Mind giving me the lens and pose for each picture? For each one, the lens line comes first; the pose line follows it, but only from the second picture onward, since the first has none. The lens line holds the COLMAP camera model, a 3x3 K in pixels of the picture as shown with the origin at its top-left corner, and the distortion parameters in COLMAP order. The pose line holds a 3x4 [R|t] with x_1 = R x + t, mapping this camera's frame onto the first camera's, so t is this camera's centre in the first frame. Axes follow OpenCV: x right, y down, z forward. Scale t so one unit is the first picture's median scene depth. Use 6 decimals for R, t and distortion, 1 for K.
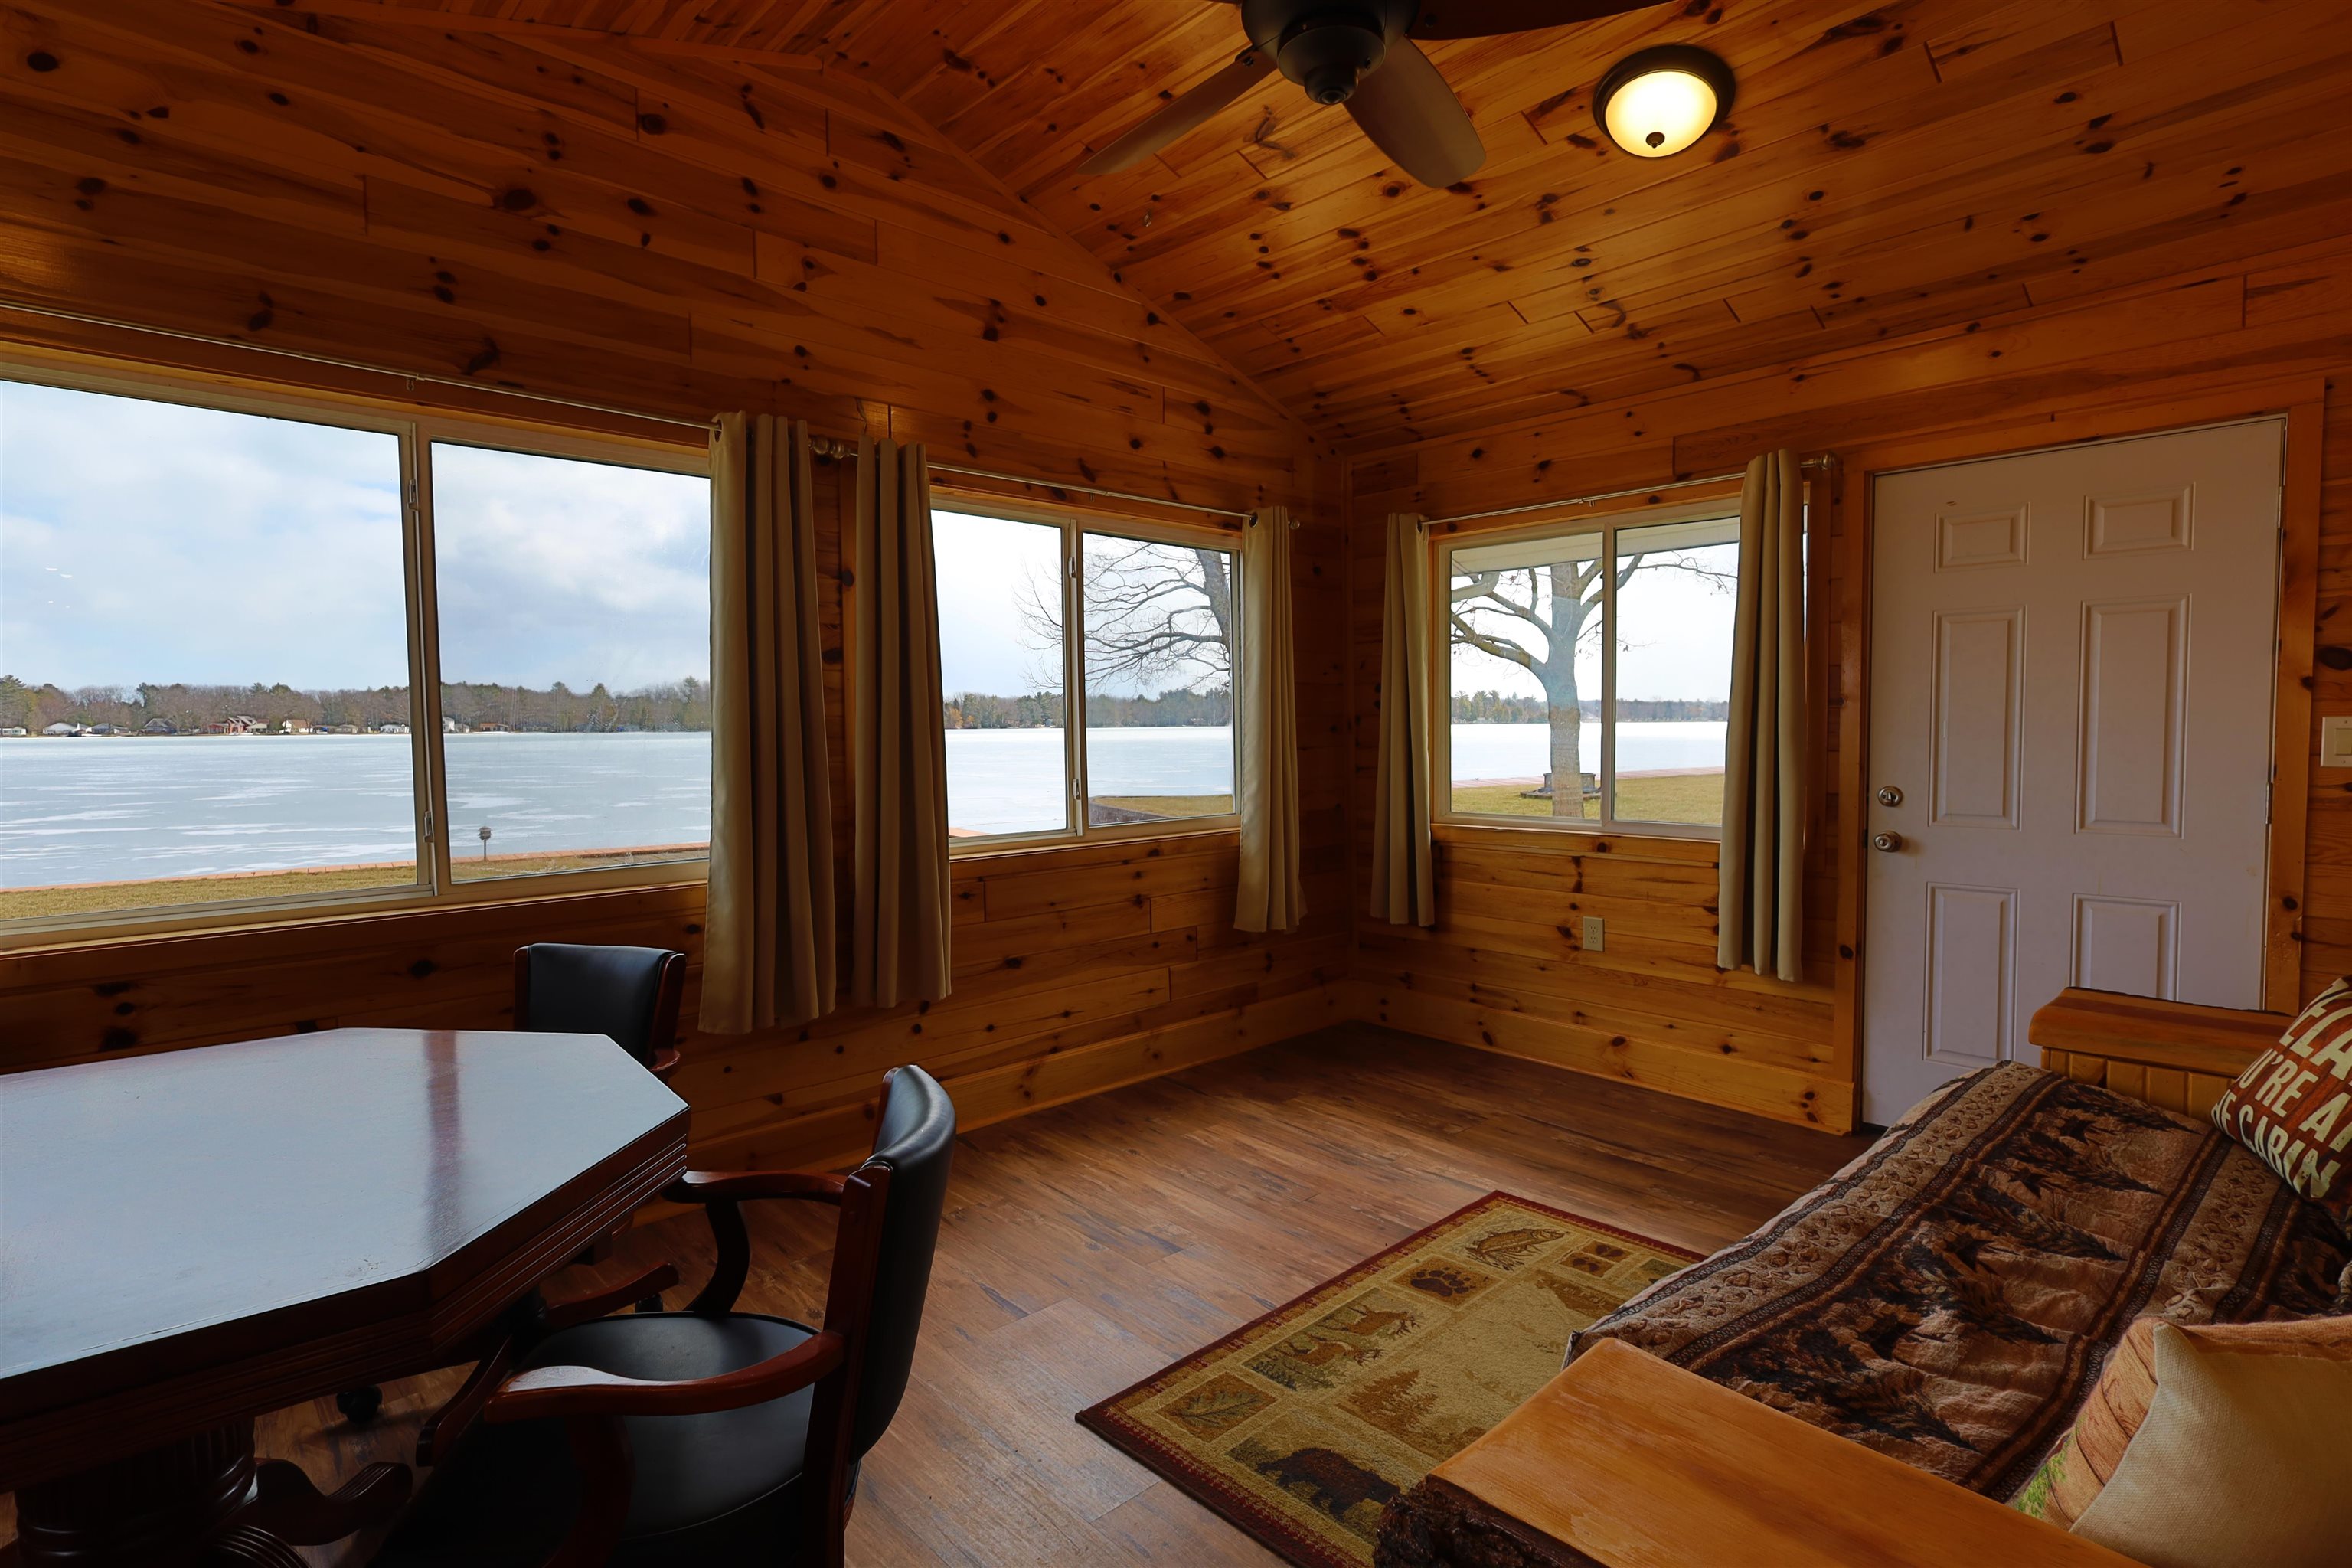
lens RADIAL K [[1148.5, 0, 1181.2], [0, 1148.5, 782.1], [0, 0, 1]] dist [-0.000989, 0.000399]
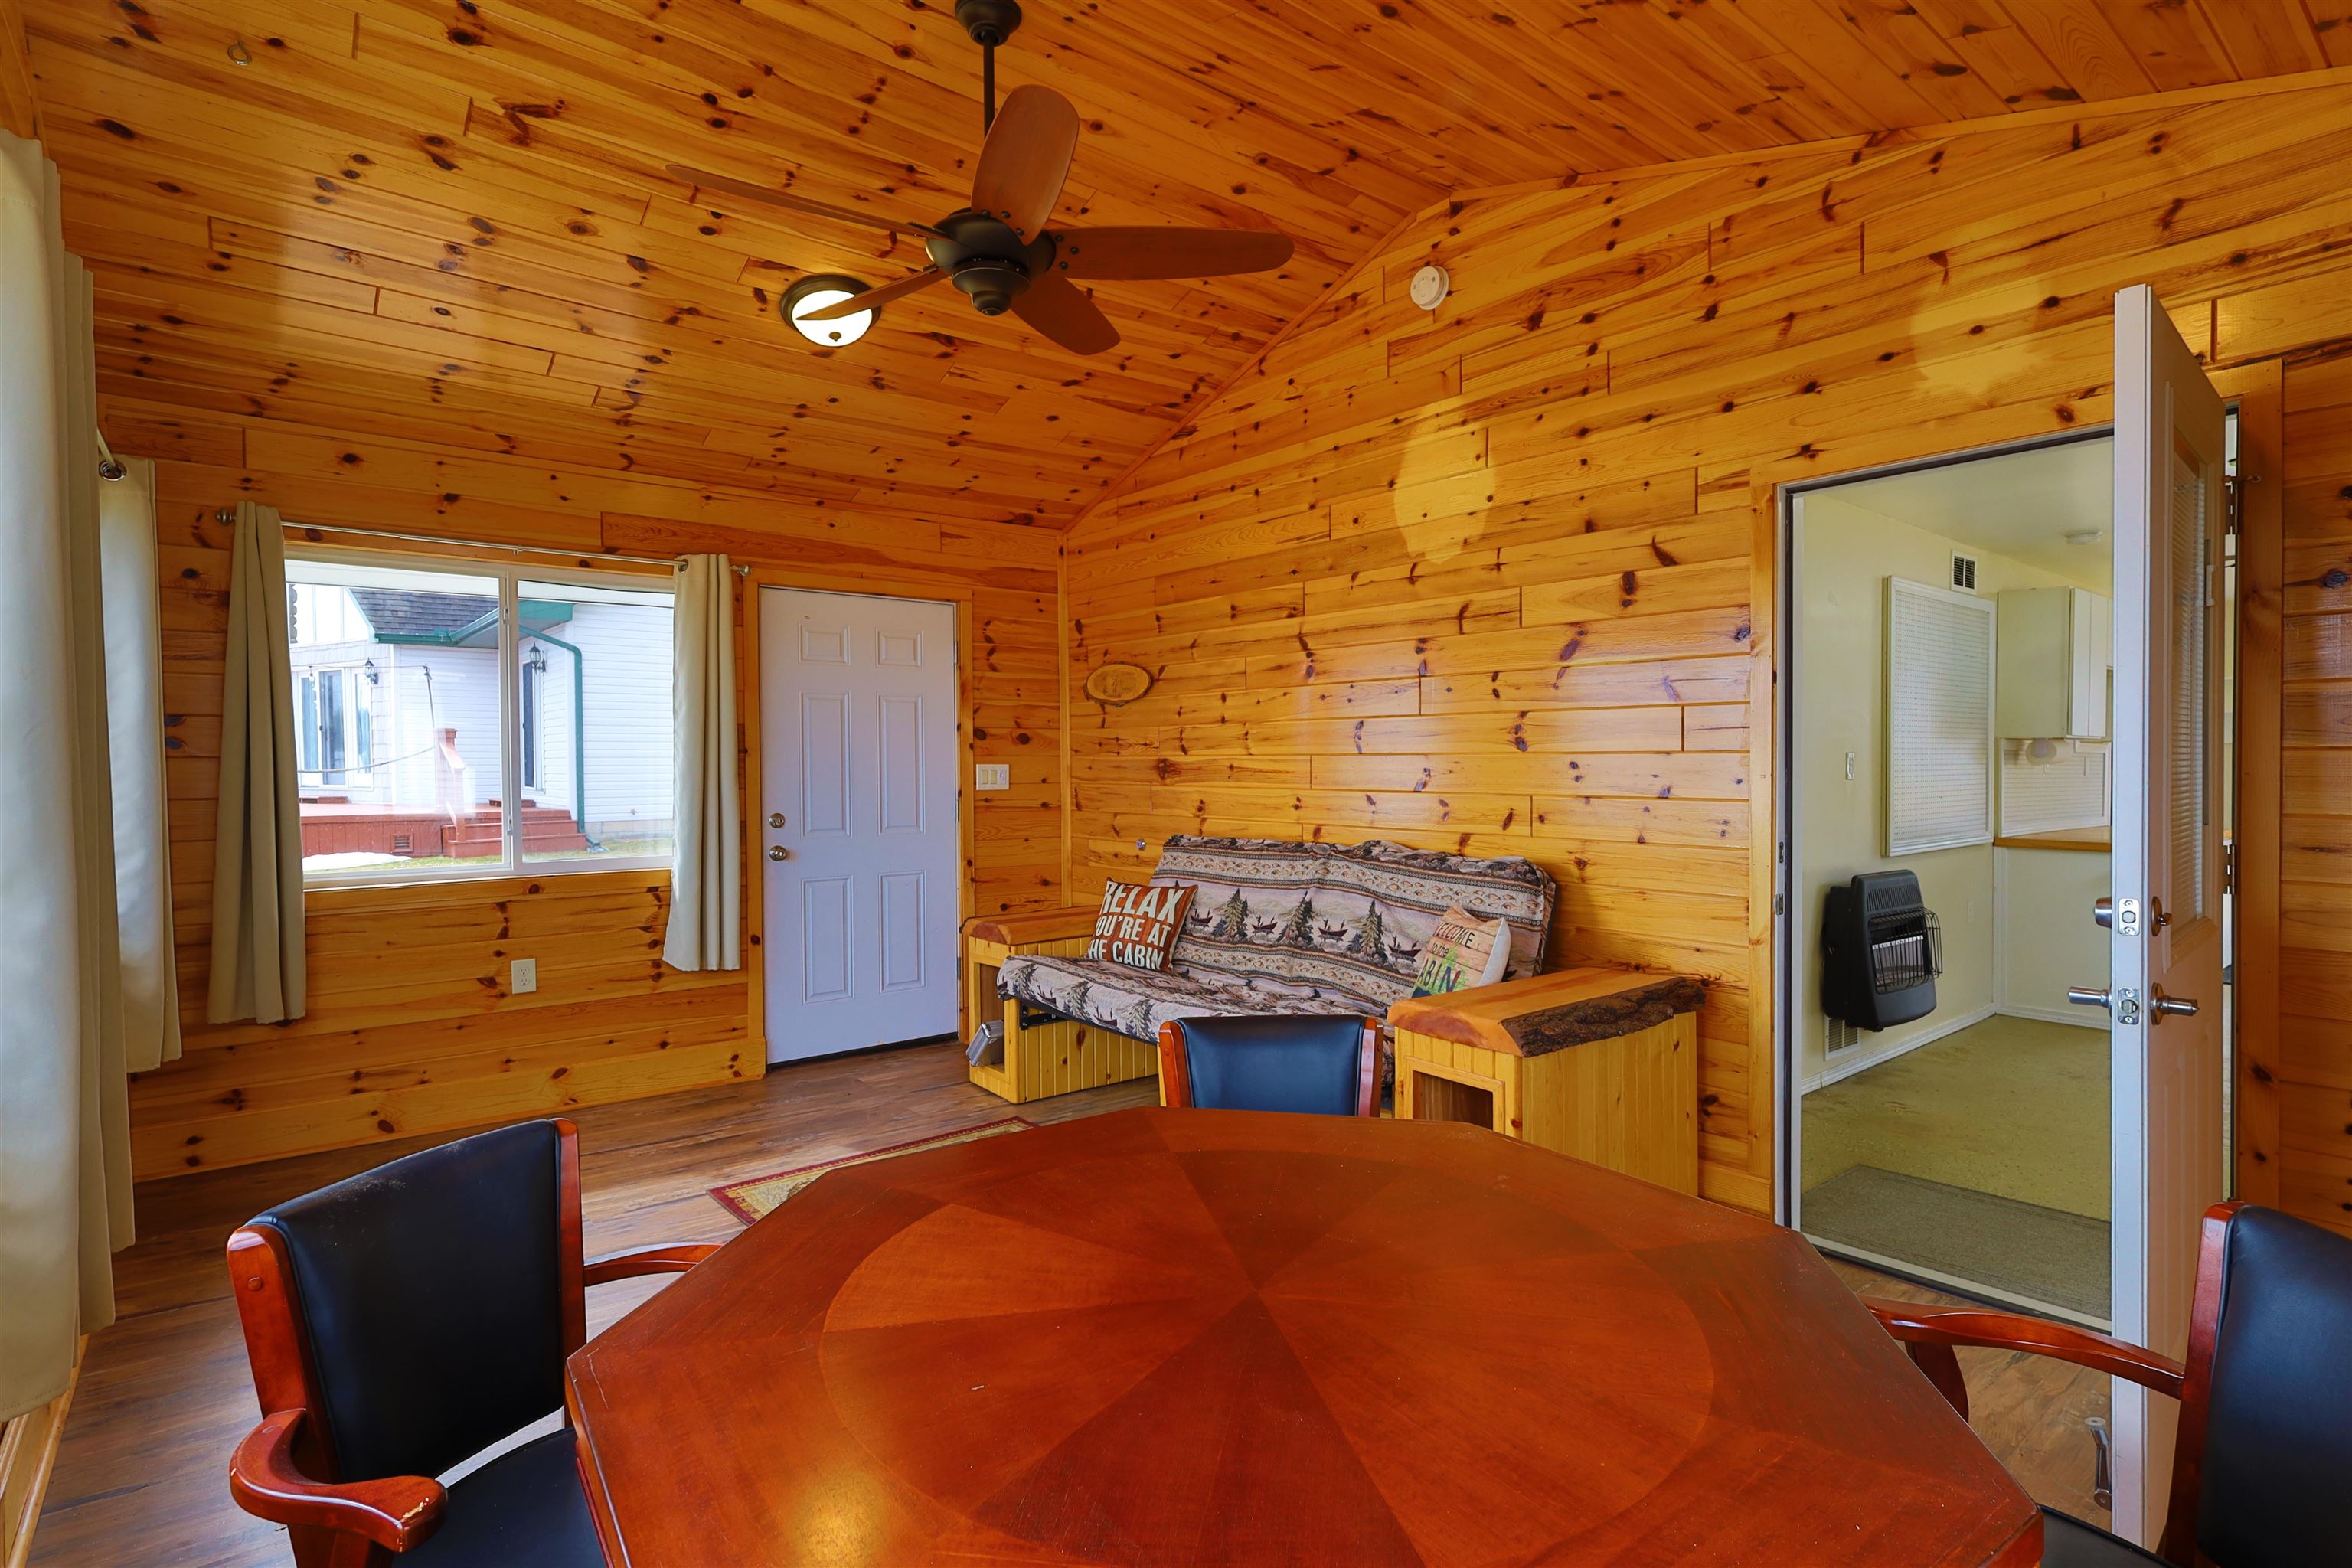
lens RADIAL K [[1148.5, 0, 1181.2], [0, 1148.5, 782.1], [0, 0, 1]] dist [-0.000989, 0.000399]
pose [[0.079103, -0.010280, 0.996813, -0.714515], [0.053656, 0.998541, 0.006039, -0.015701], [-0.995421, 0.053008, 0.079539, 0.401421]]
